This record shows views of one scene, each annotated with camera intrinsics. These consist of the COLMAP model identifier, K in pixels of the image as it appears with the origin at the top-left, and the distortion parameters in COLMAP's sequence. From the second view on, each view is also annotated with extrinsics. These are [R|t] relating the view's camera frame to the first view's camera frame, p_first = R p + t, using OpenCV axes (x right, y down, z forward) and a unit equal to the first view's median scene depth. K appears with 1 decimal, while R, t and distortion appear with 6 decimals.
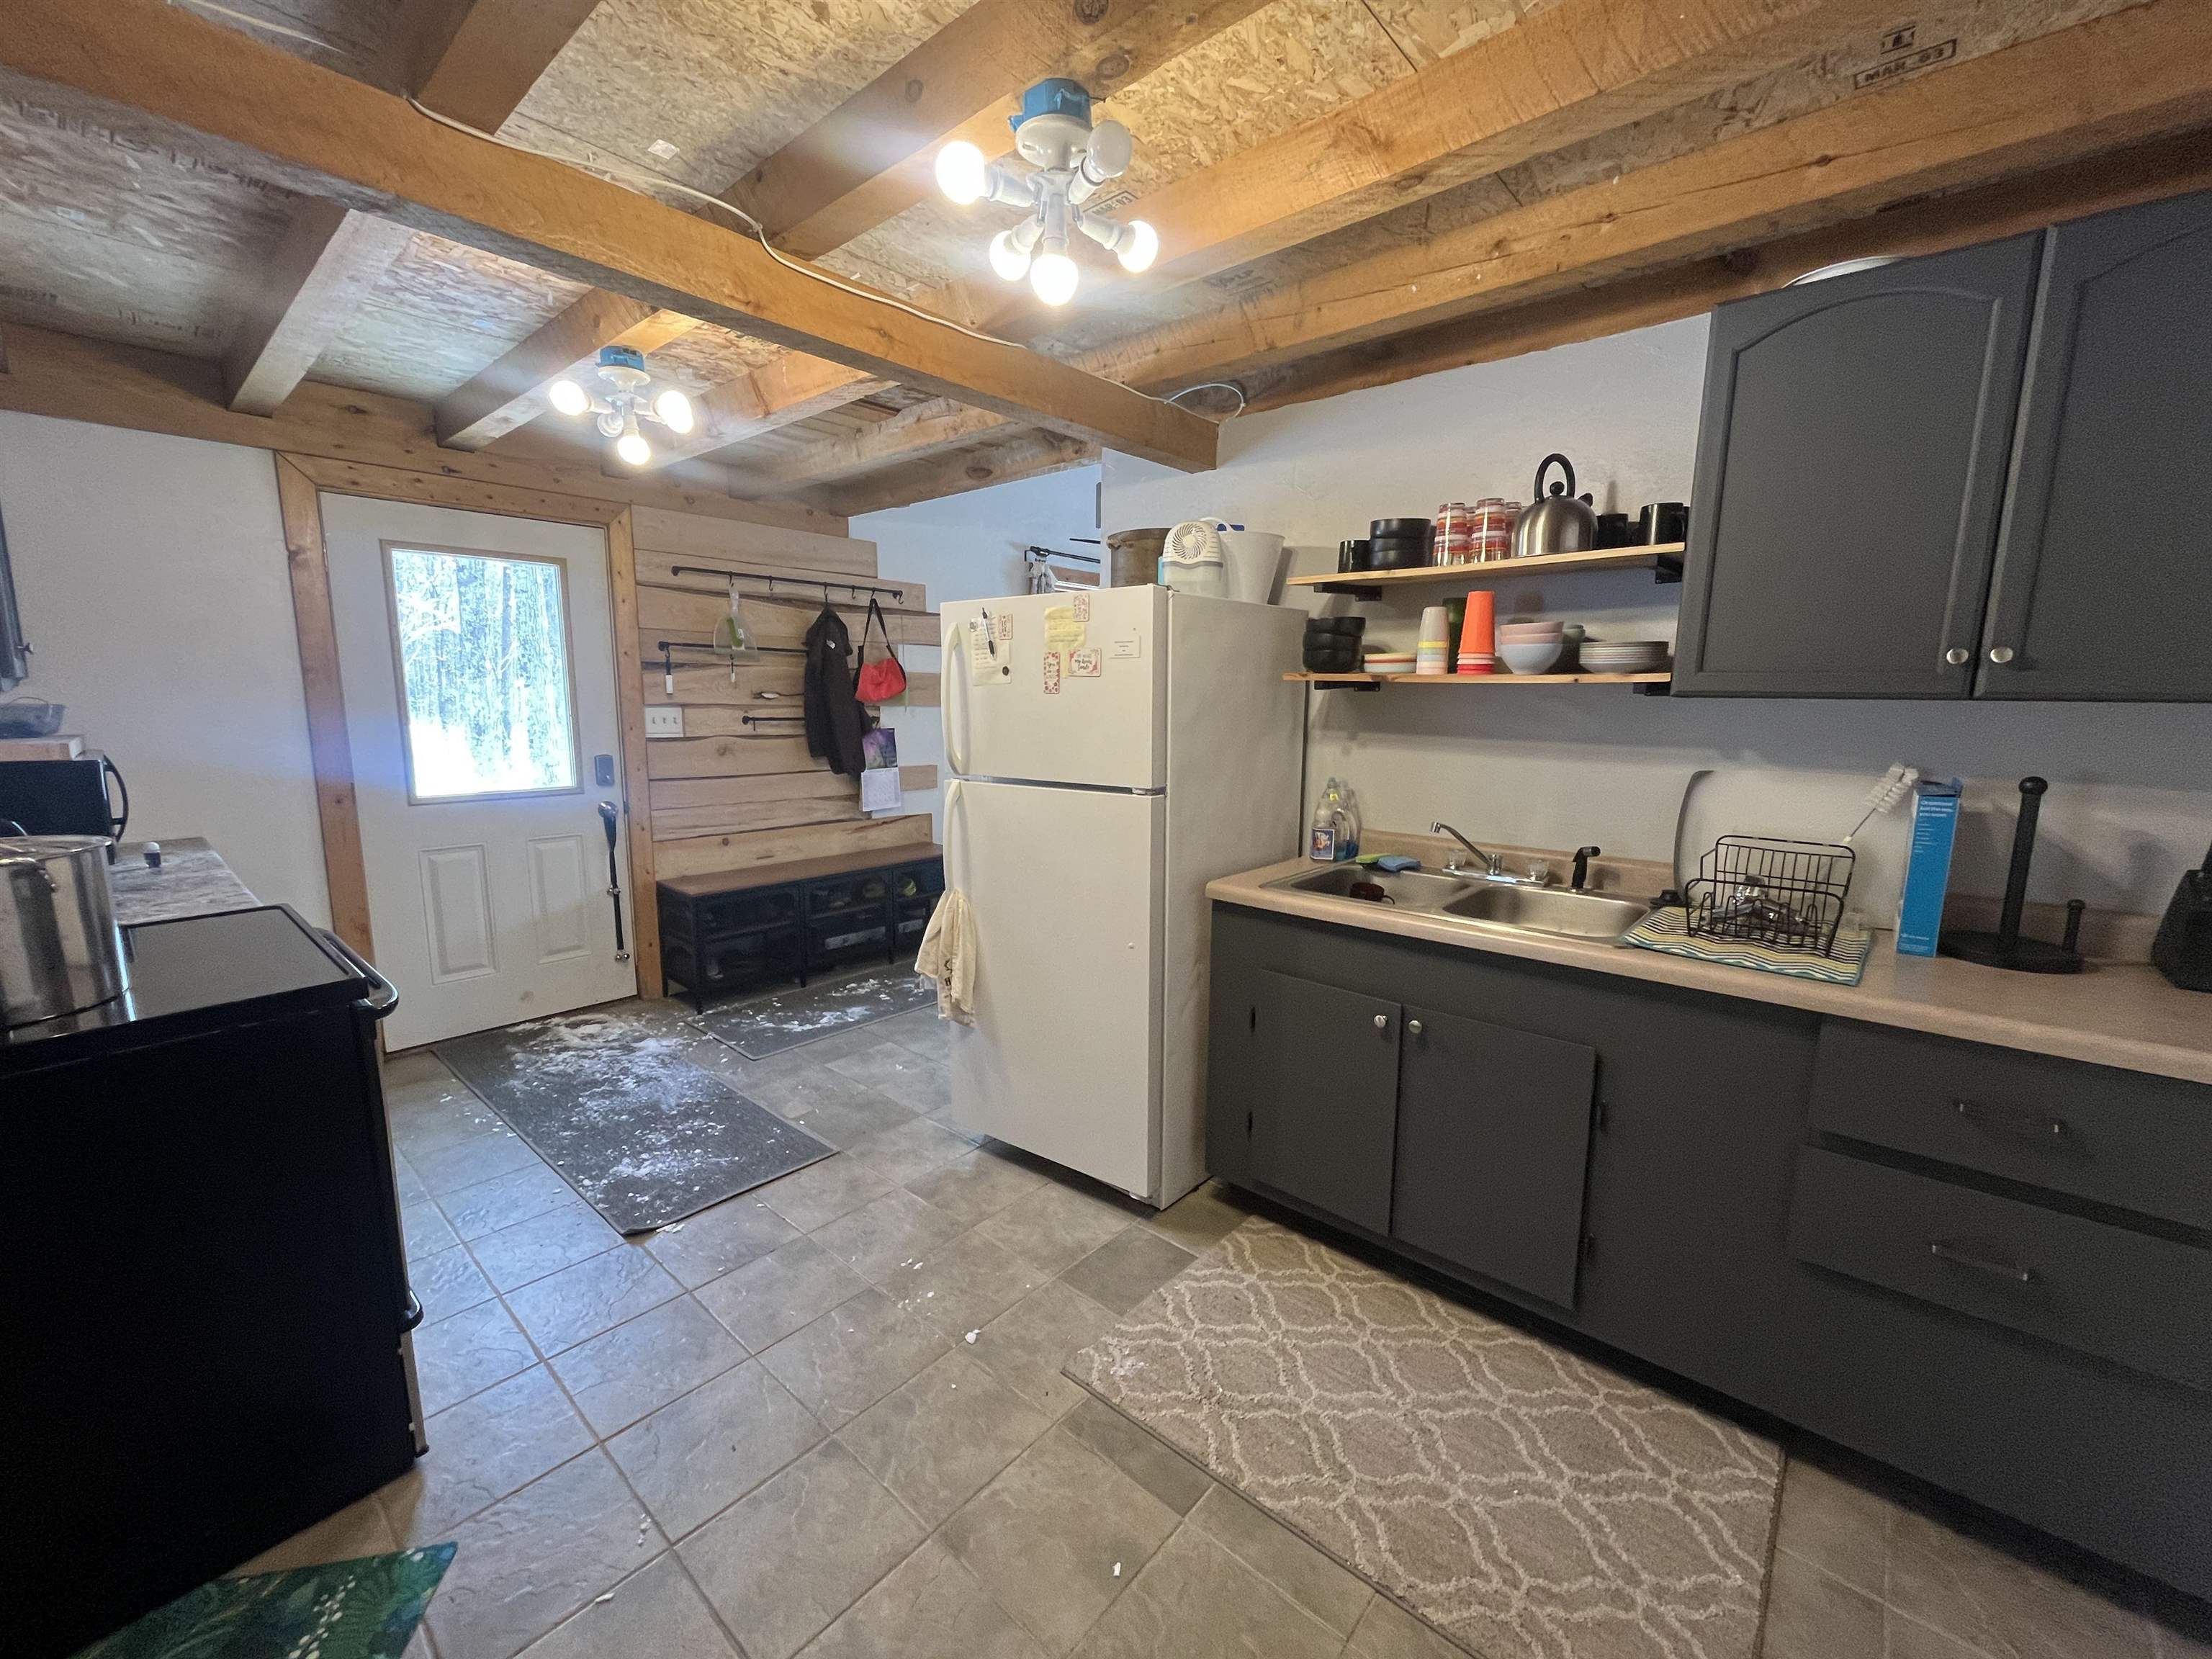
lens RADIAL K [[887.3, 0, 1102.5], [0, 887.3, 831.1], [0, 0, 1]] dist [-0.004359, -0.000482]
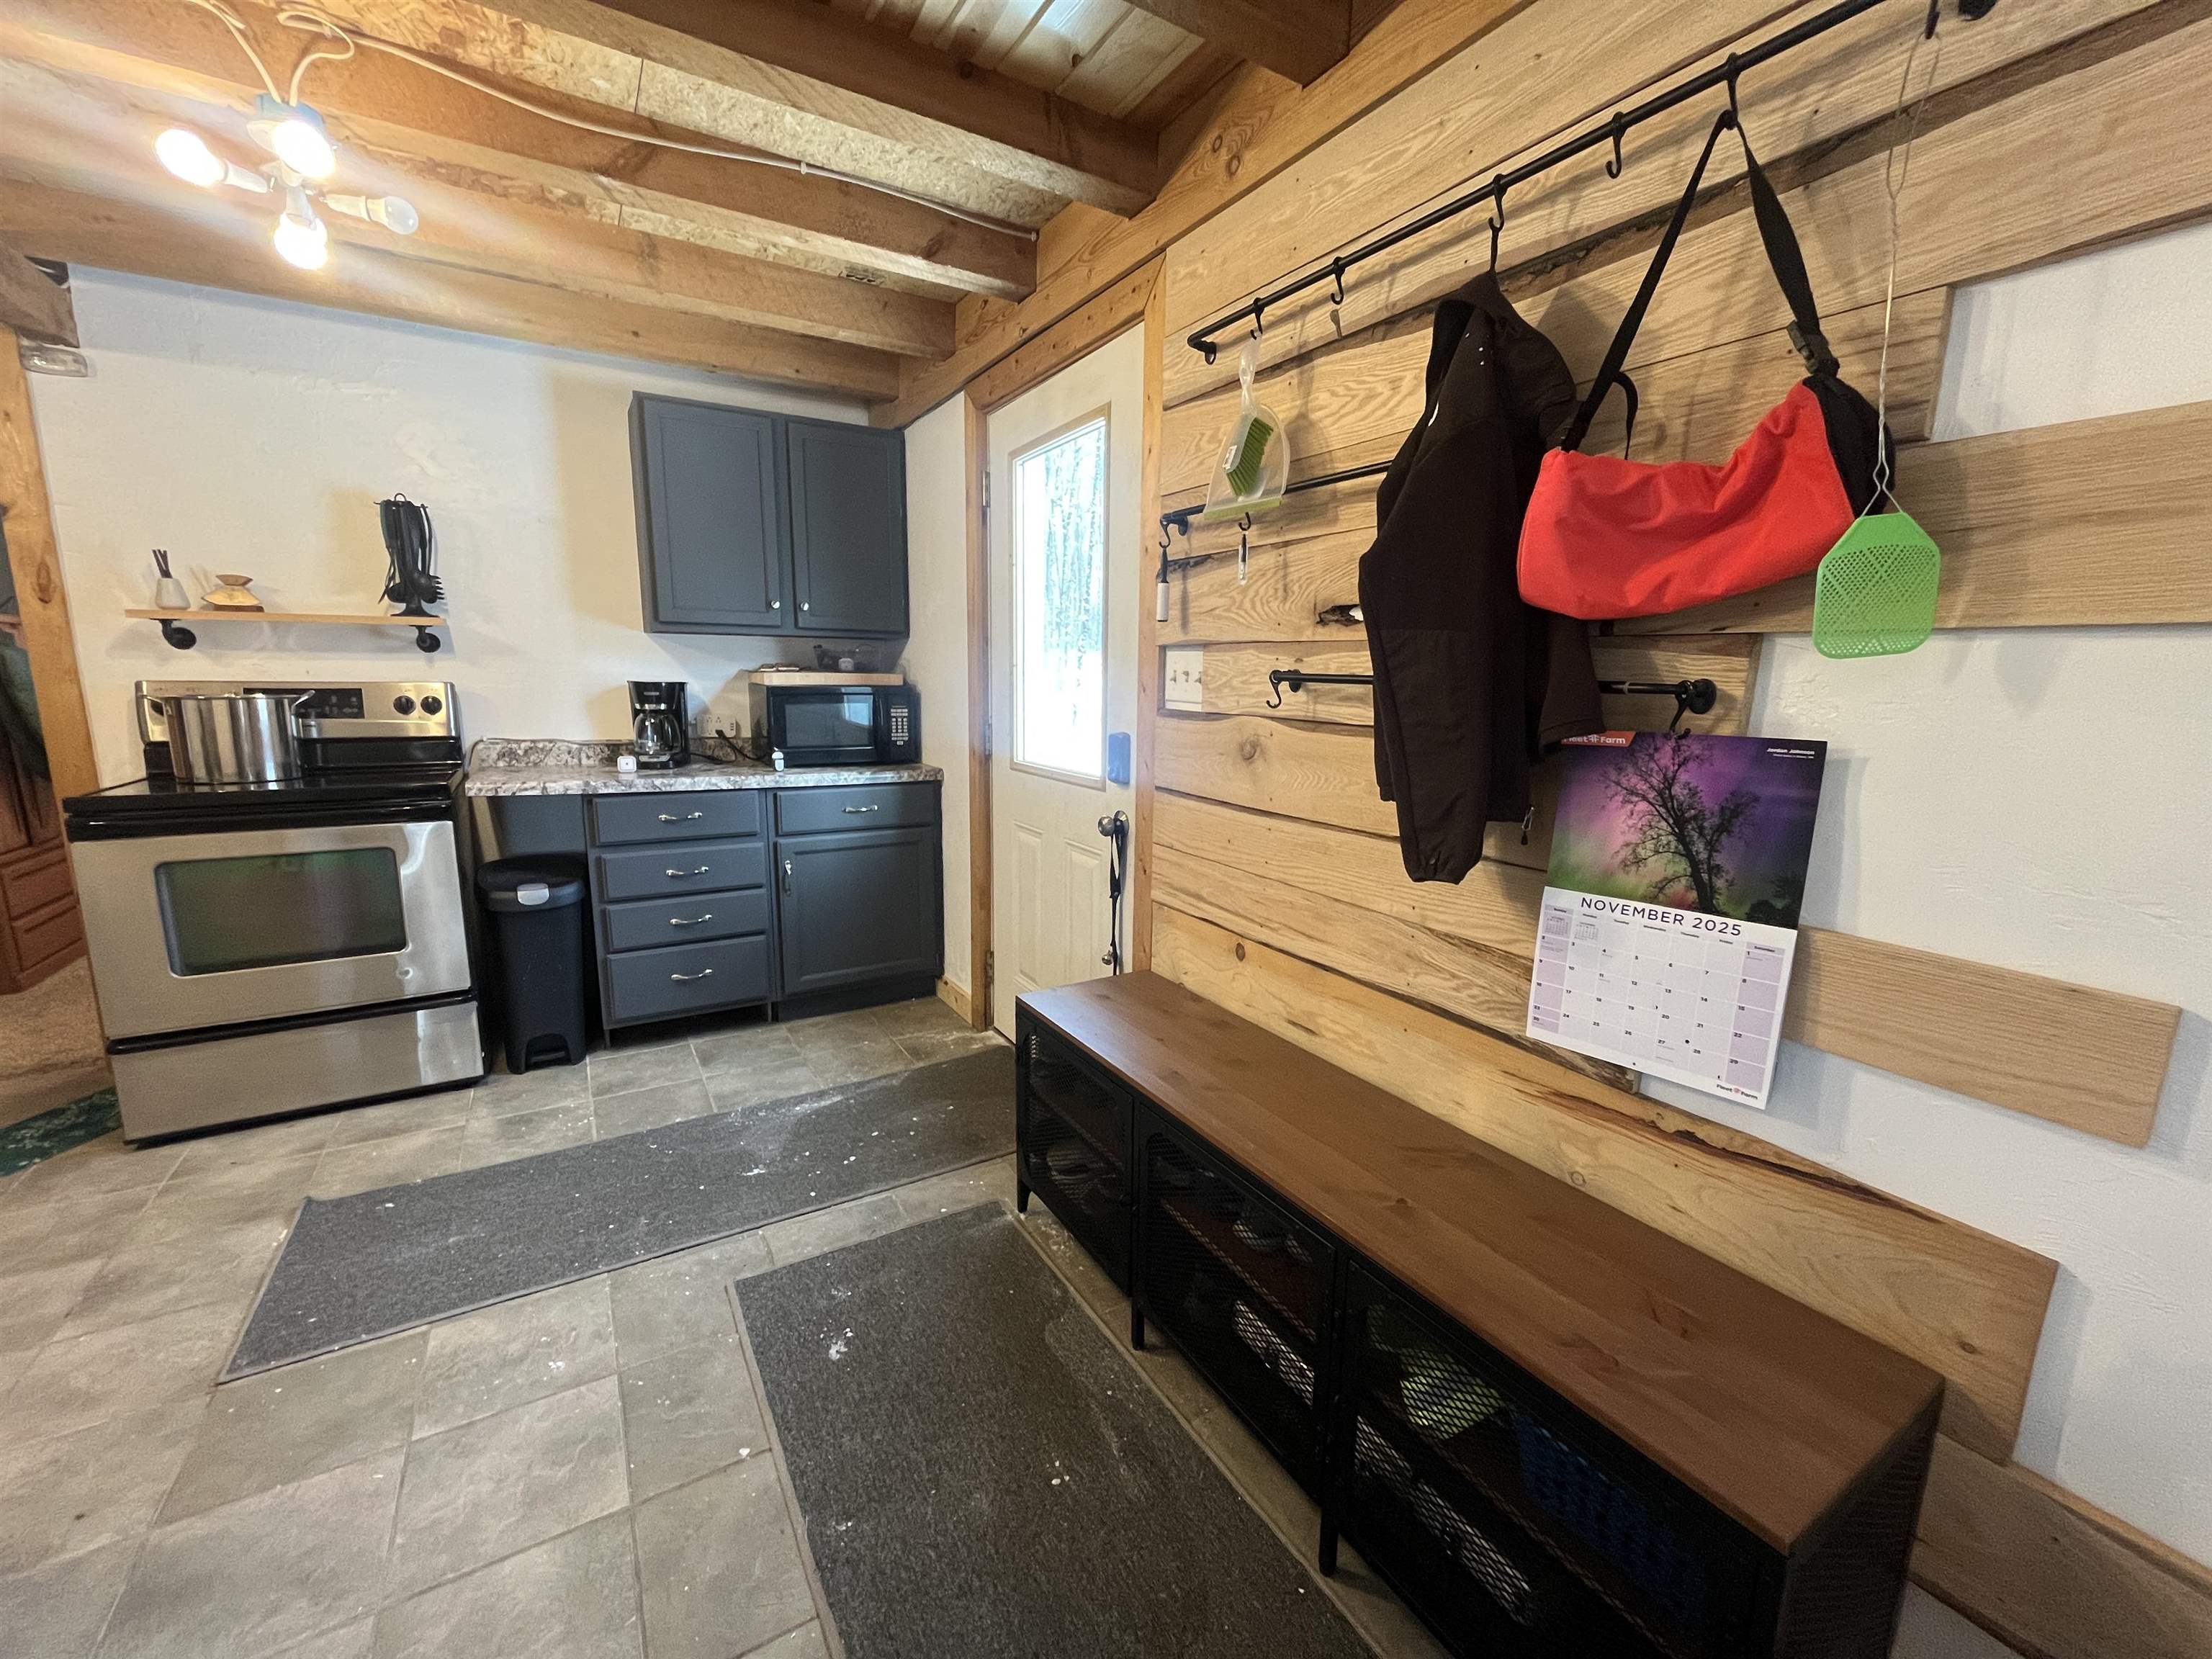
lens RADIAL K [[887.3, 0, 1106.7], [0, 887.3, 833.9], [0, 0, 1]] dist [-0.004359, -0.000482]
pose [[-0.294676, 0.150045, -0.943744, 0.011410], [-0.170096, 0.963589, 0.206311, -0.146457], [0.940337, 0.221322, -0.258425, 1.201014]]
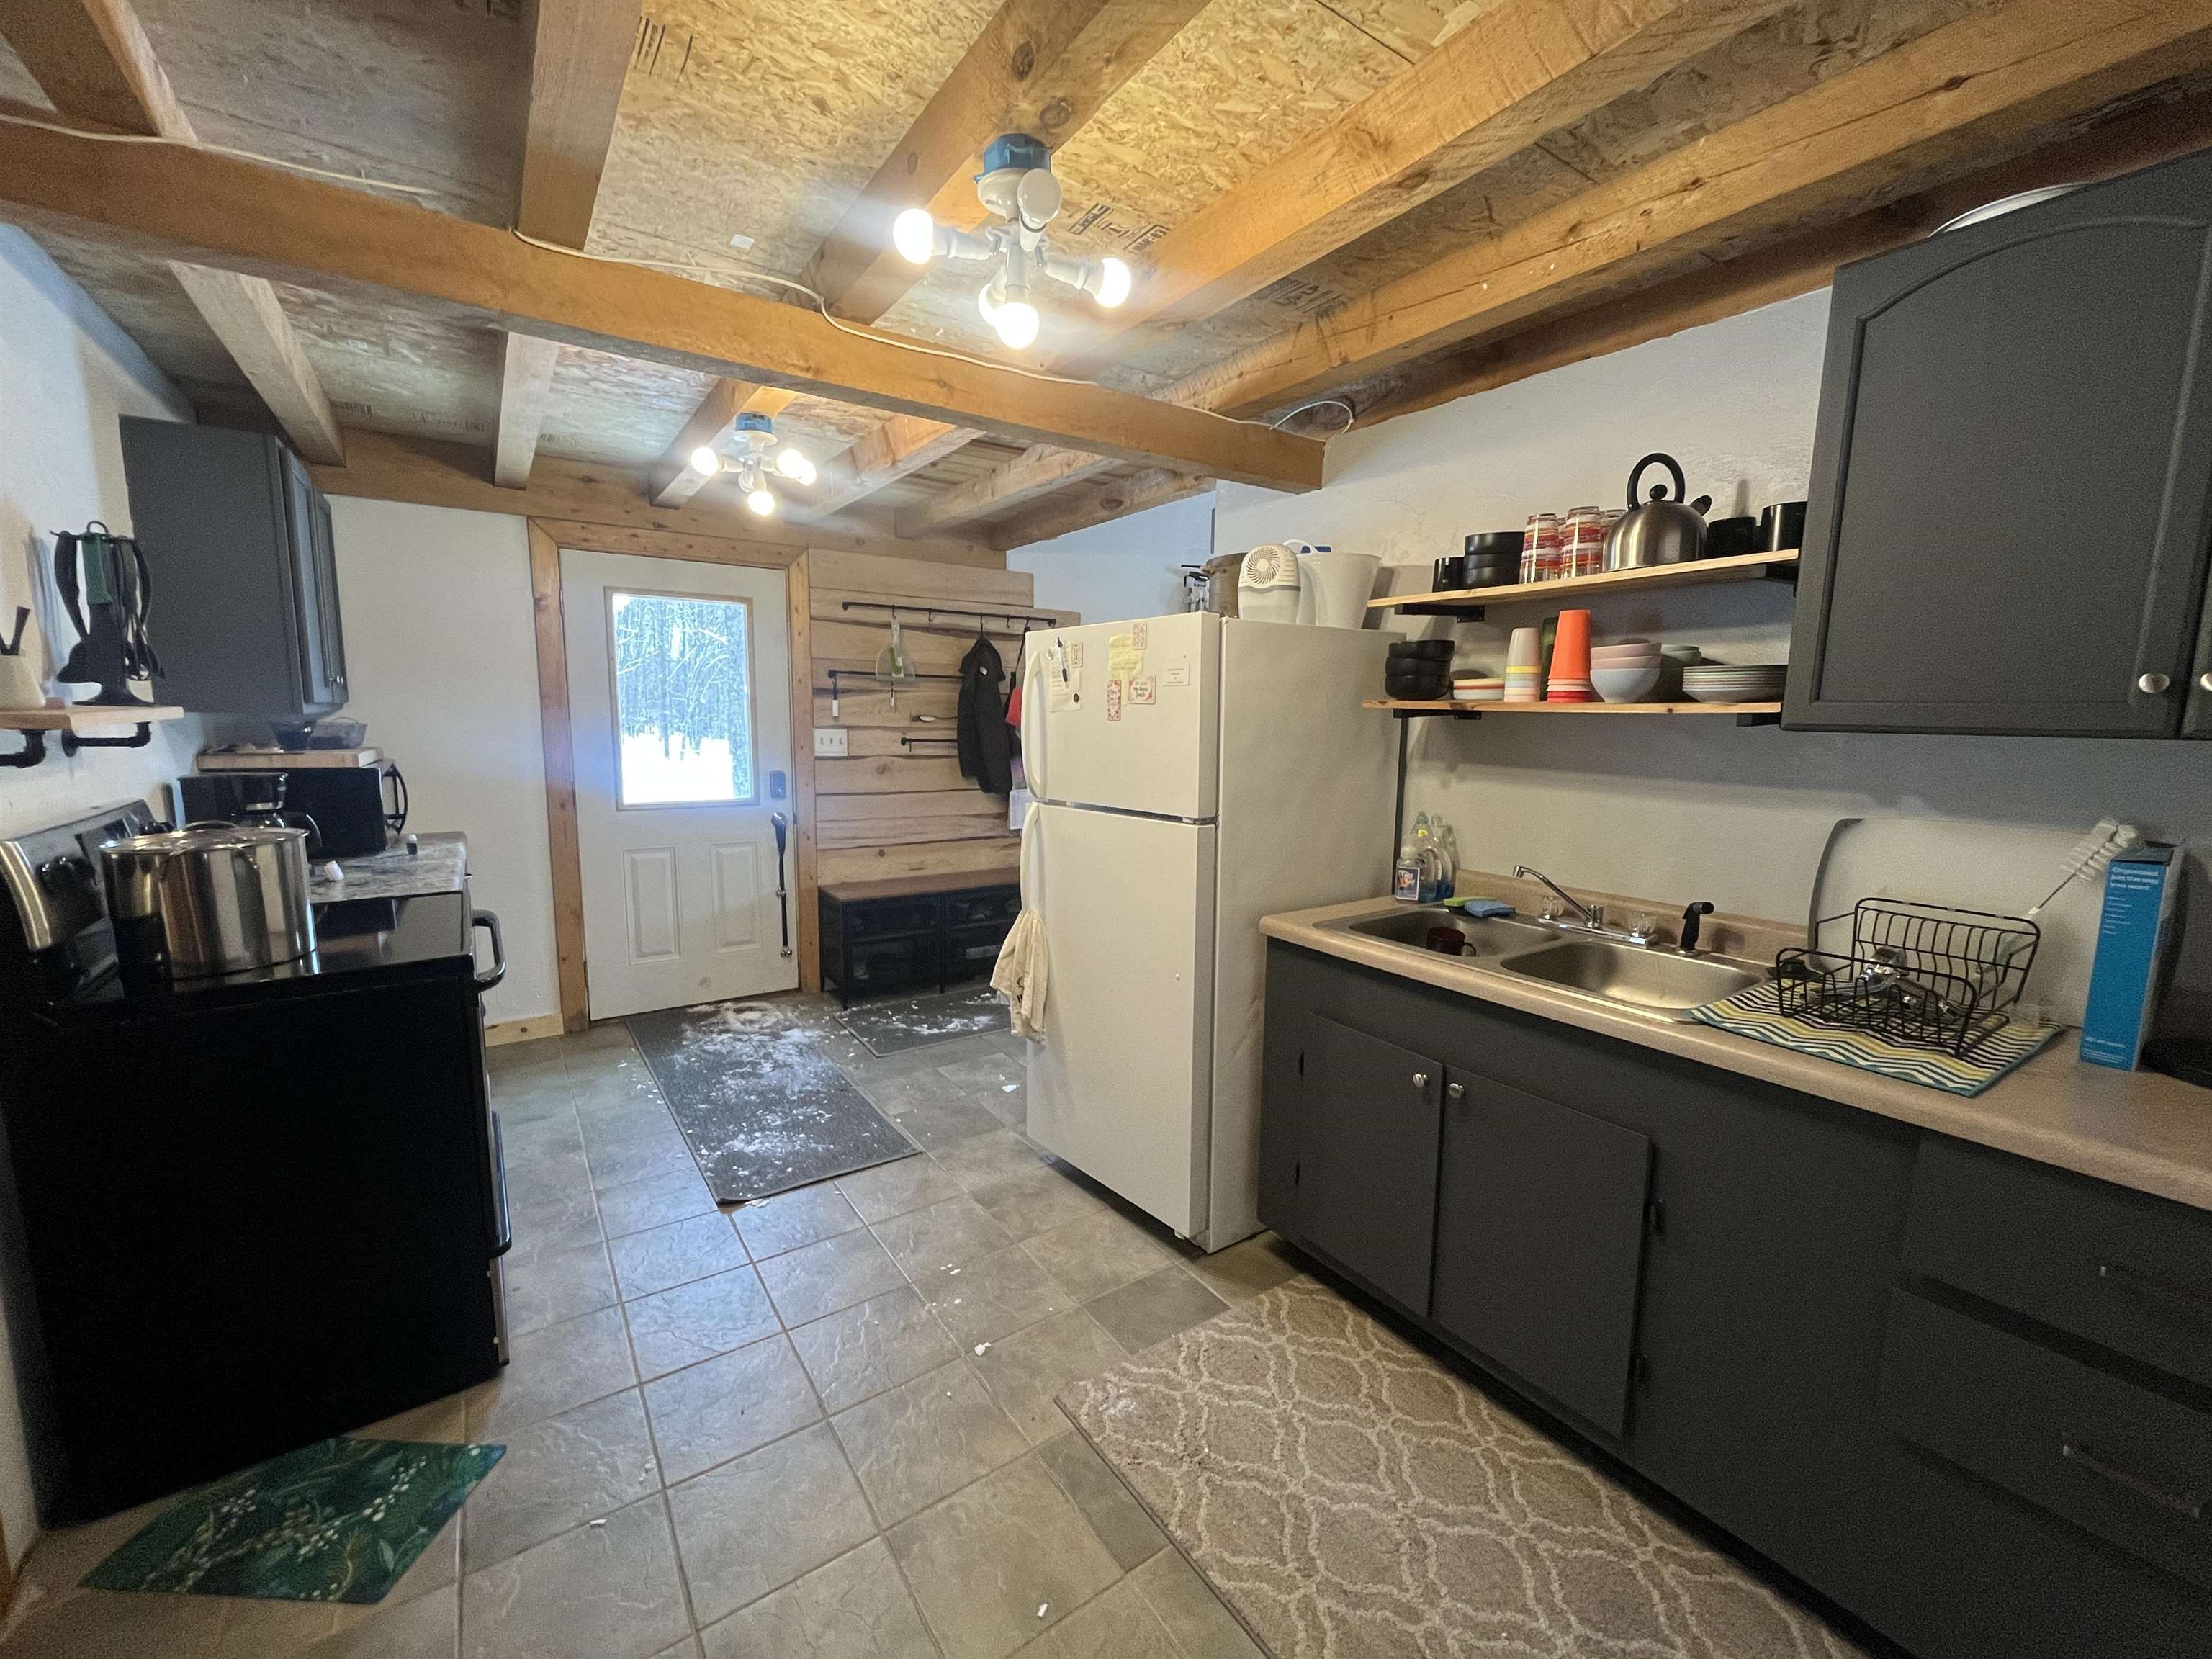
lens RADIAL K [[887.3, 0, 1101.9], [0, 887.3, 830.3], [0, 0, 1]] dist [-0.004359, -0.000482]
pose [[0.969863, 0.036159, -0.240953, 0.111260], [-0.042262, 0.998902, -0.020207, -0.005820], [0.239958, 0.029781, 0.970326, 0.013654]]
